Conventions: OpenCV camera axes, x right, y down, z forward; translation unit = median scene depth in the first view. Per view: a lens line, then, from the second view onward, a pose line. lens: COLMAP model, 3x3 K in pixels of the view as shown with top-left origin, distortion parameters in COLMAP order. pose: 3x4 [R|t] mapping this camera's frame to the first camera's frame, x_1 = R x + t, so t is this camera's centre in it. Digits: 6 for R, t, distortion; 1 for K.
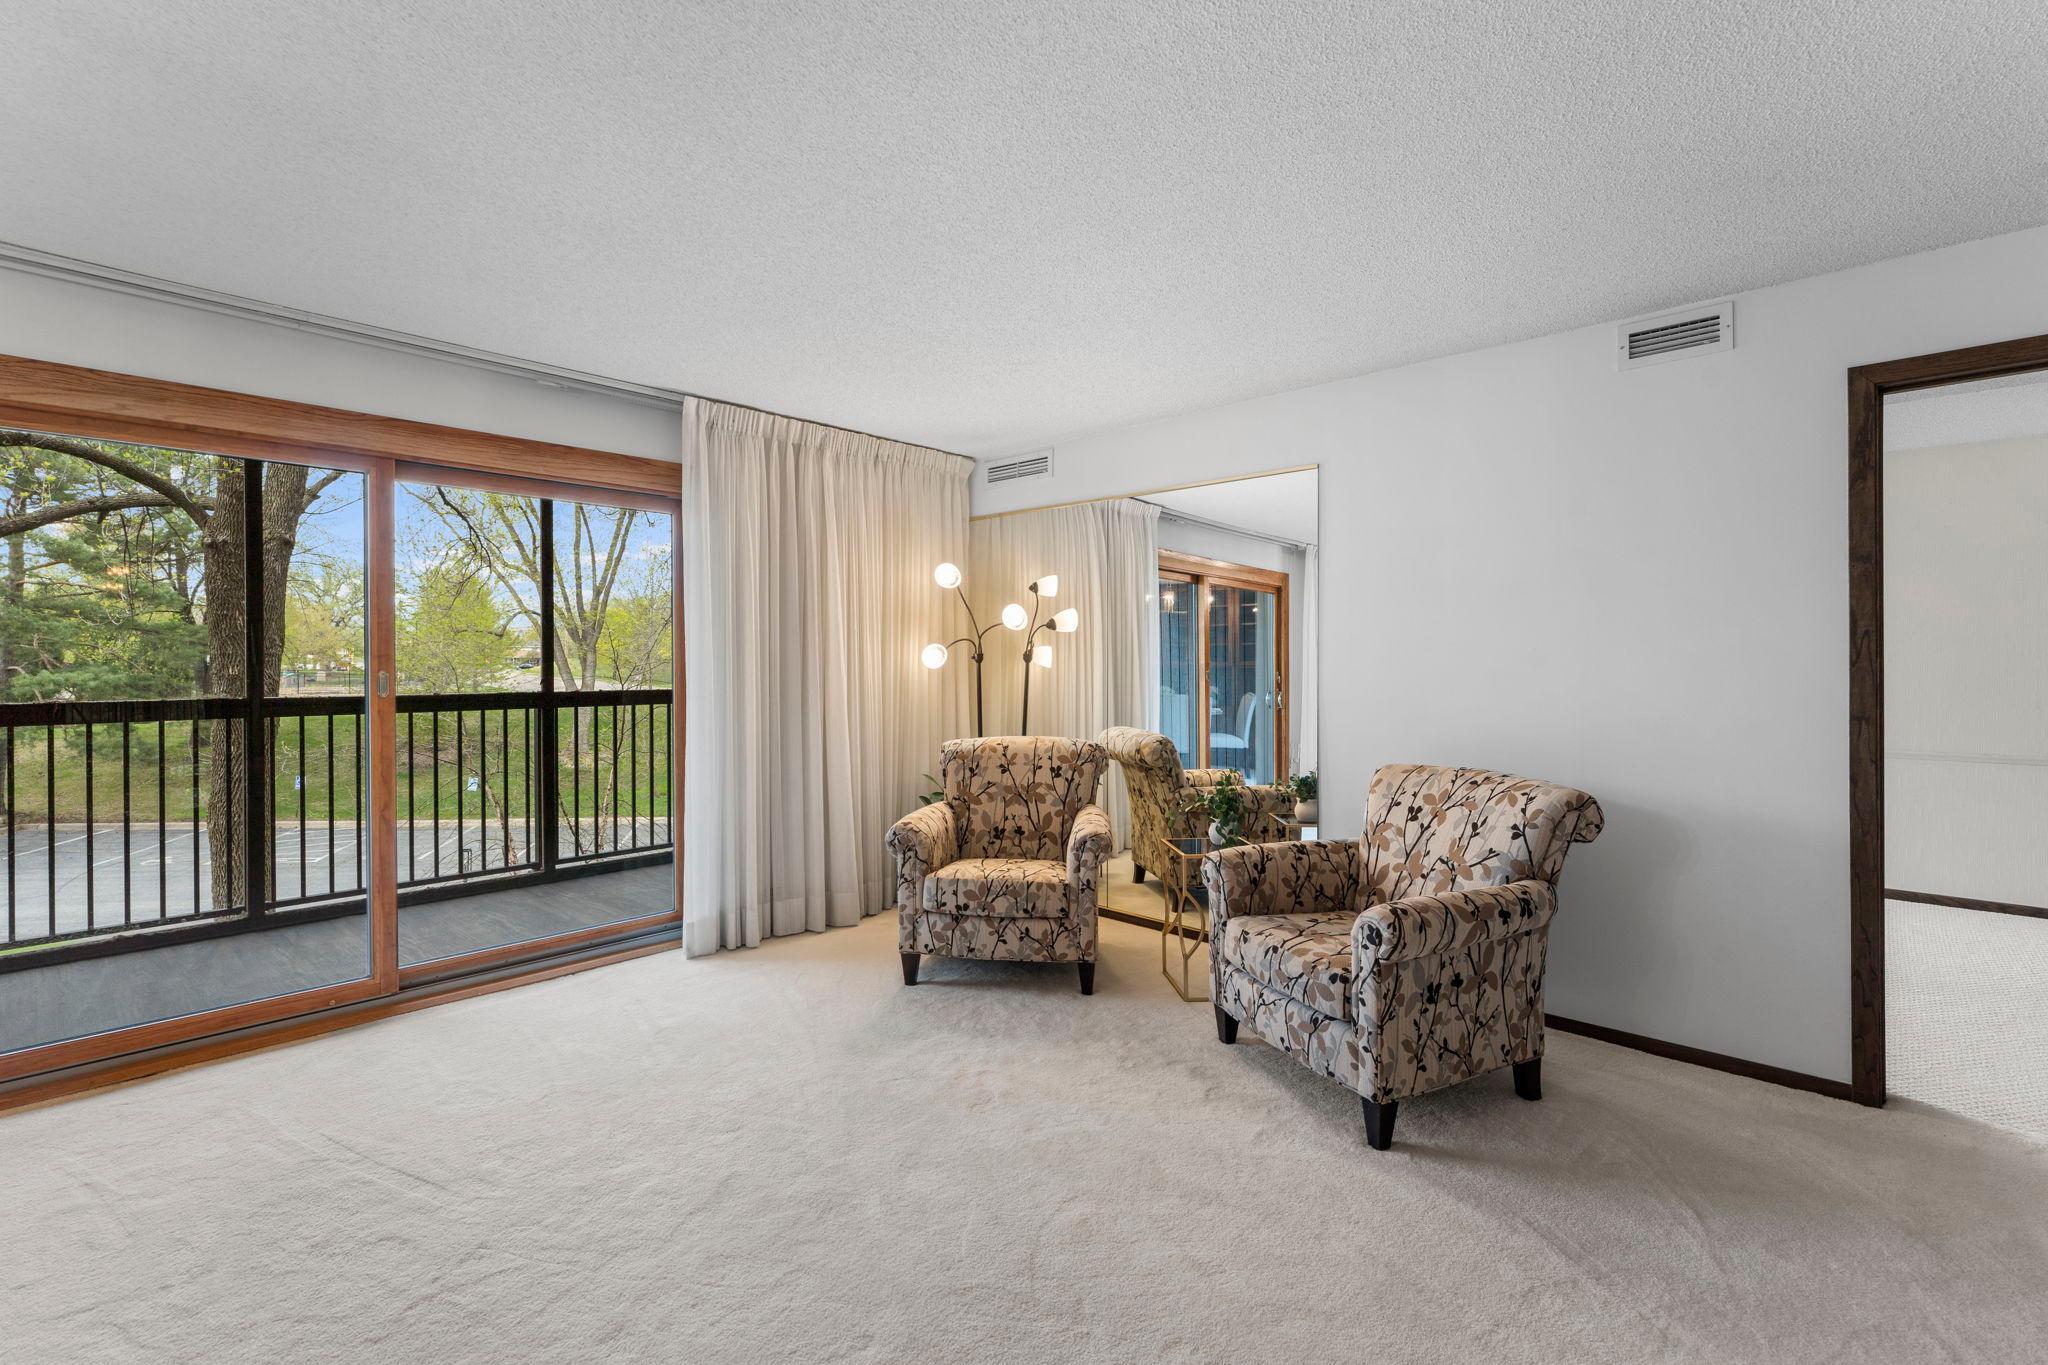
lens RADIAL K [[896.2, 0, 1024.0], [0, 896.2, 682.5], [0, 0, 1]] dist [0.001986, 0.000130]
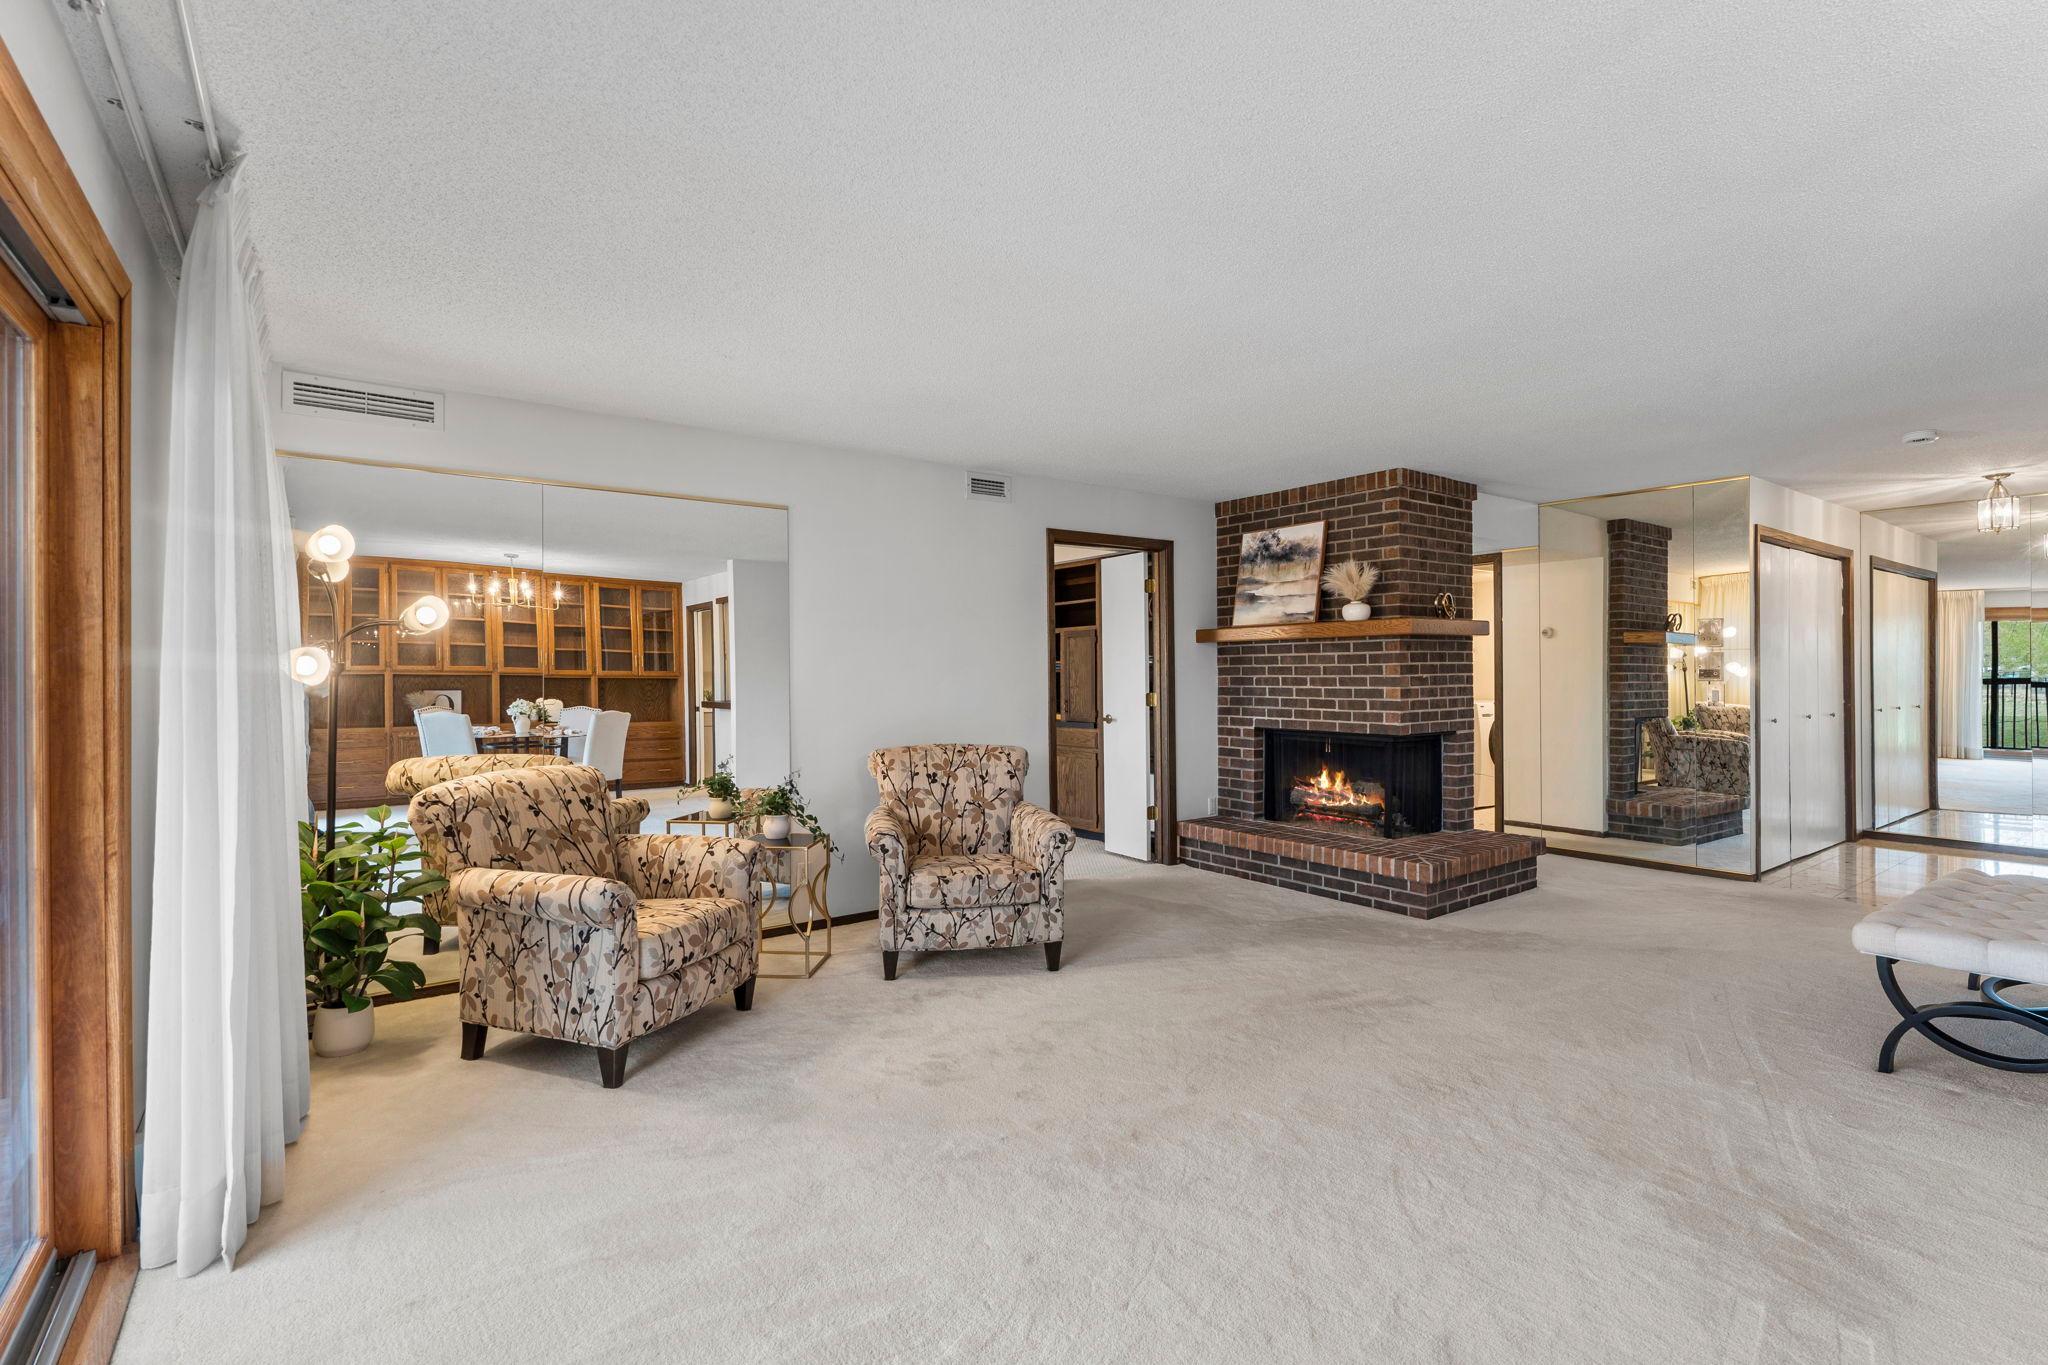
lens RADIAL K [[949.2, 0, 1016.8], [0, 949.2, 655.4], [0, 0, 1]] dist [-0.000739, -0.000192]
pose [[0.180859, -0.002394, 0.983506, -0.916925], [0.007616, 0.999970, 0.001034, -0.046666], [-0.983480, 0.007304, 0.180872, 0.505860]]
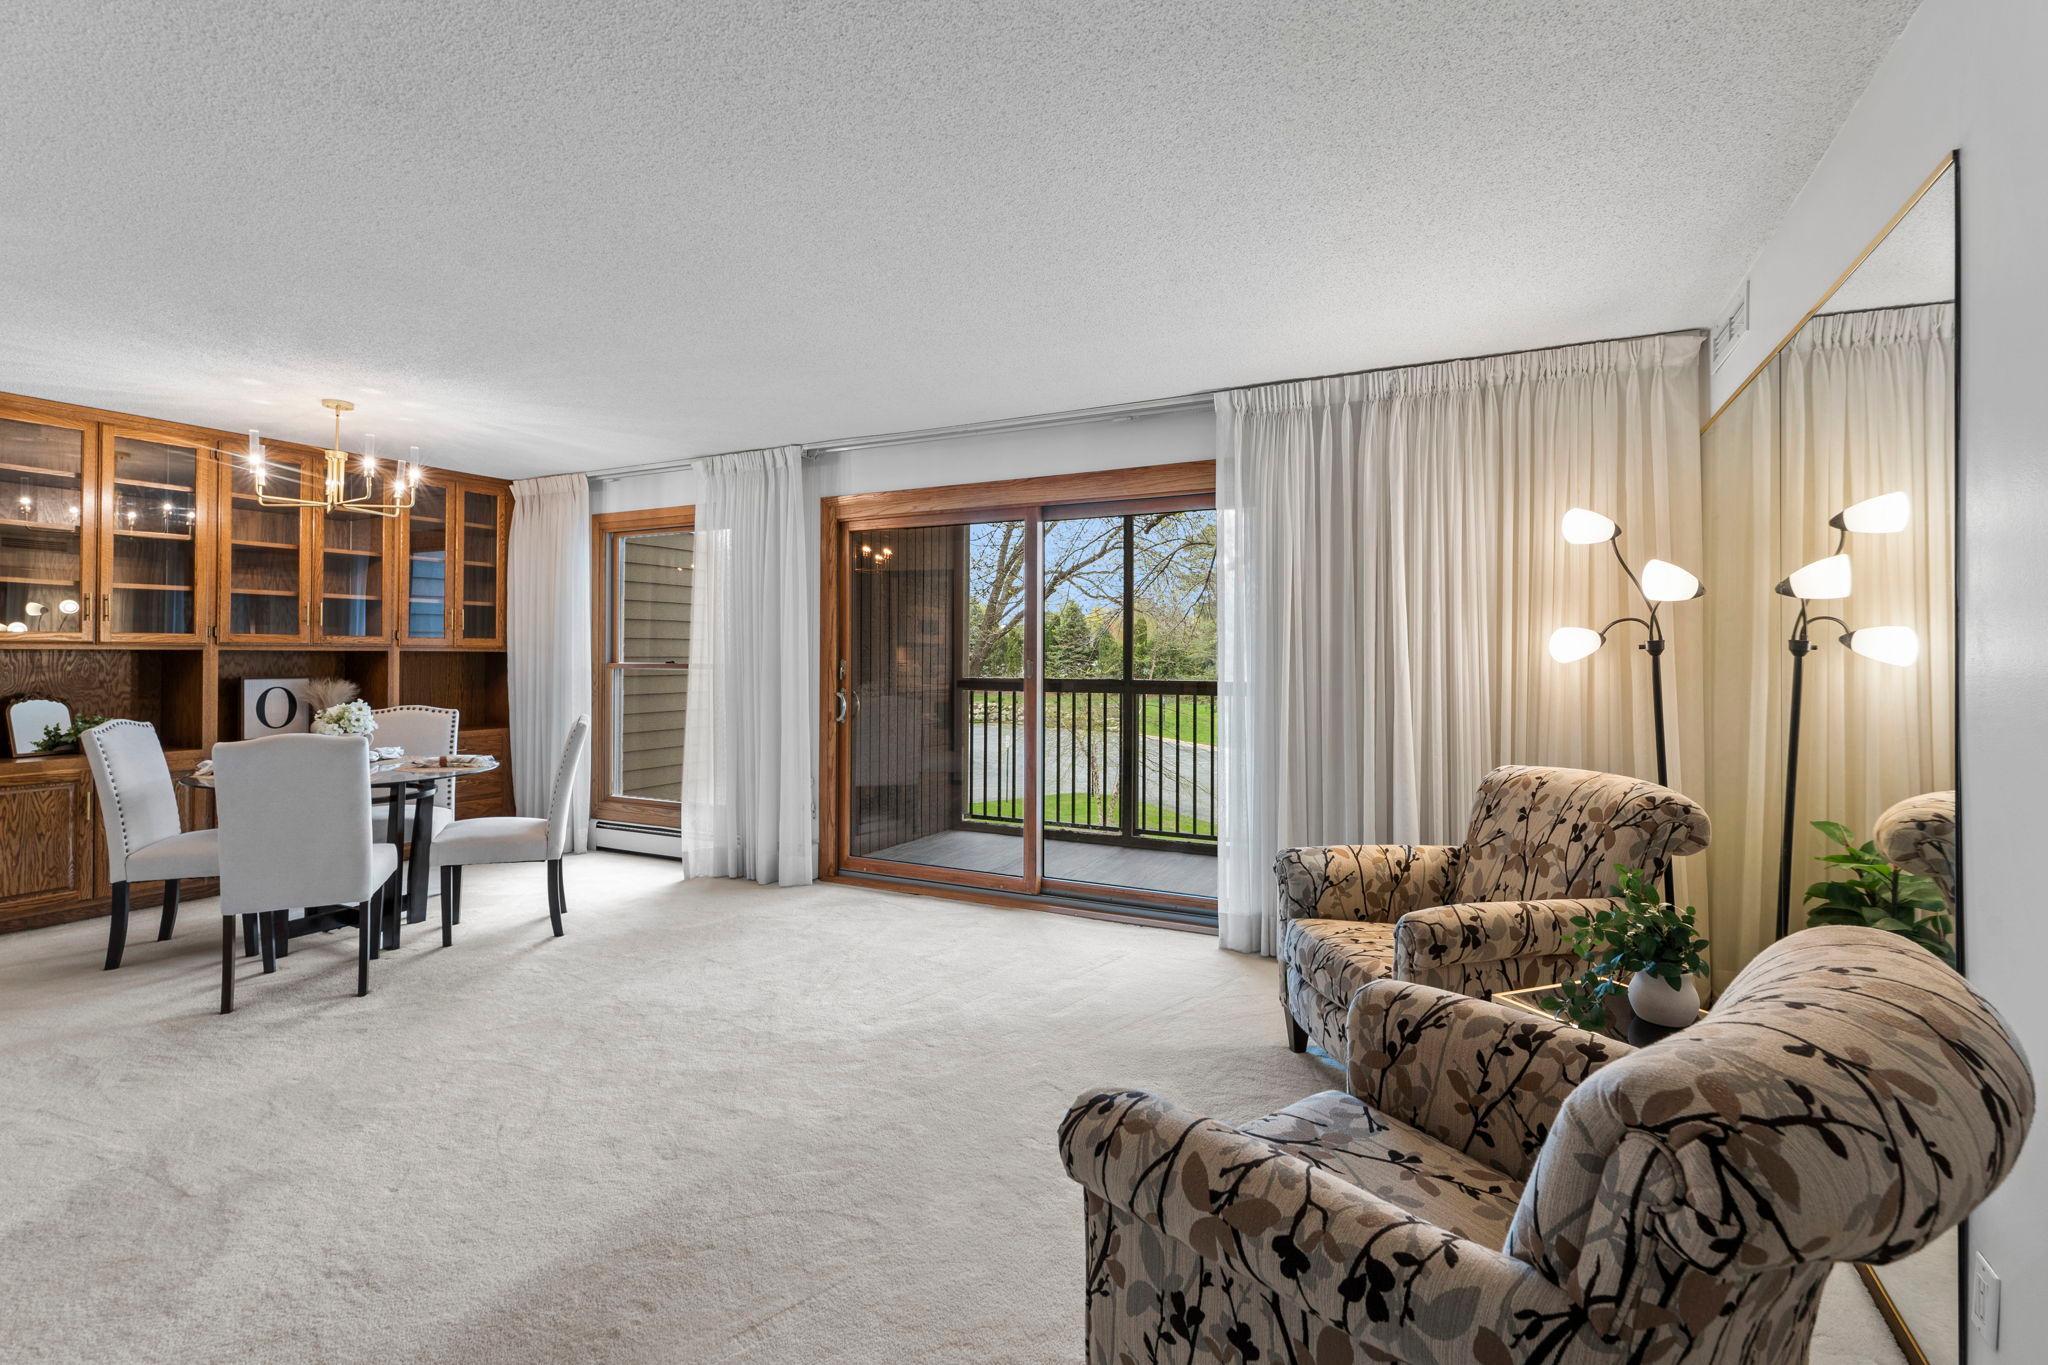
lens RADIAL K [[949.2, 0, 1016.8], [0, 949.2, 655.4], [0, 0, 1]] dist [-0.000739, -0.000192]
pose [[0.285445, 0.001707, -0.958393, 0.644946], [-0.022597, 0.999732, -0.004950, -0.011491], [0.958129, 0.023070, 0.285408, 0.518703]]
